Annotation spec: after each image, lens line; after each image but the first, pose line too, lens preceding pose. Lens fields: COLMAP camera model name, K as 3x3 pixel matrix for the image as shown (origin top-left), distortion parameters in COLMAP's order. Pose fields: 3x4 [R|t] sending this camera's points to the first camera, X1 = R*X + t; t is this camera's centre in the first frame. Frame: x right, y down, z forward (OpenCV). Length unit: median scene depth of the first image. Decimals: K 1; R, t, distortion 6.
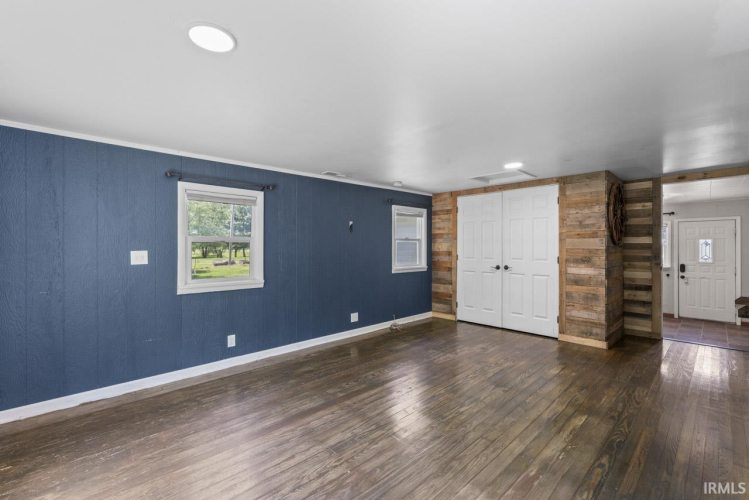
lens RADIAL K [[325.2, 0, 387.4], [0, 325.2, 247.1], [0, 0, 1]] dist [0.001381, -0.000685]
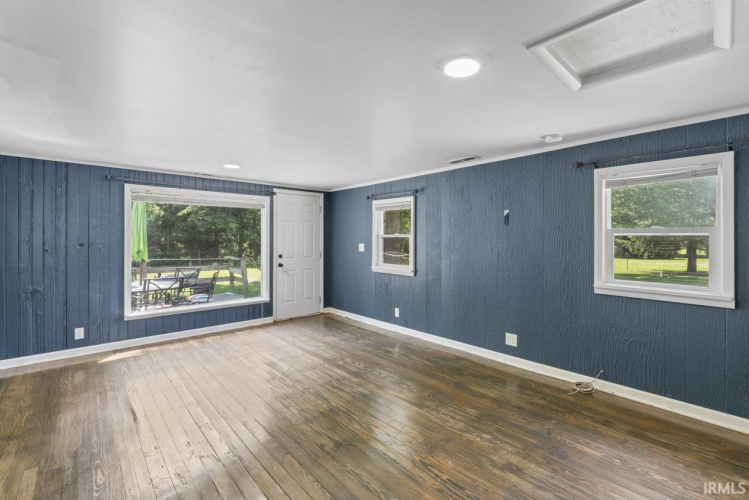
lens RADIAL K [[343.7, 0, 358.5], [0, 343.7, 239.2], [0, 0, 1]] dist [-0.001161, -0.001599]
pose [[-0.086182, 0.002370, -0.996277, 0.829106], [-0.005004, 0.999984, 0.002812, -0.013717], [0.996267, 0.005228, -0.086169, 0.851346]]
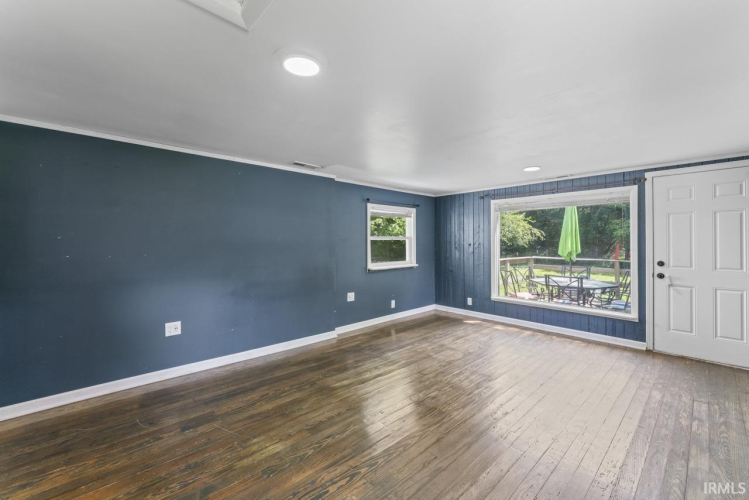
lens RADIAL K [[303.7, 0, 381.0], [0, 303.7, 237.3], [0, 0, 1]] dist [0.003465, 0.000114]
pose [[-0.999492, 0.002374, 0.031783, 0.250726], [0.002166, 0.999976, -0.006563, -0.012848], [-0.031798, -0.006491, -0.999473, 1.346817]]
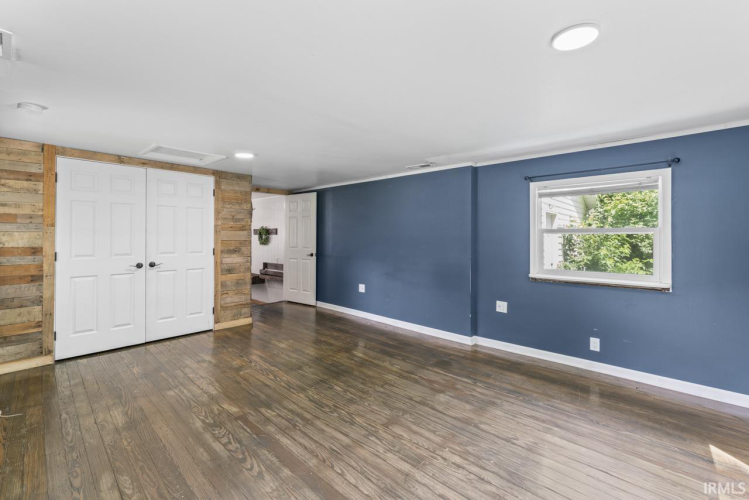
lens RADIAL K [[325.2, 0, 369.6], [0, 325.2, 236.8], [0, 0, 1]] dist [0.001381, -0.000685]
pose [[-0.033824, 0.001880, 0.999426, -0.568317], [0.001449, 0.999997, -0.001832, -0.004154], [-0.999427, 0.001386, -0.033826, 0.620131]]
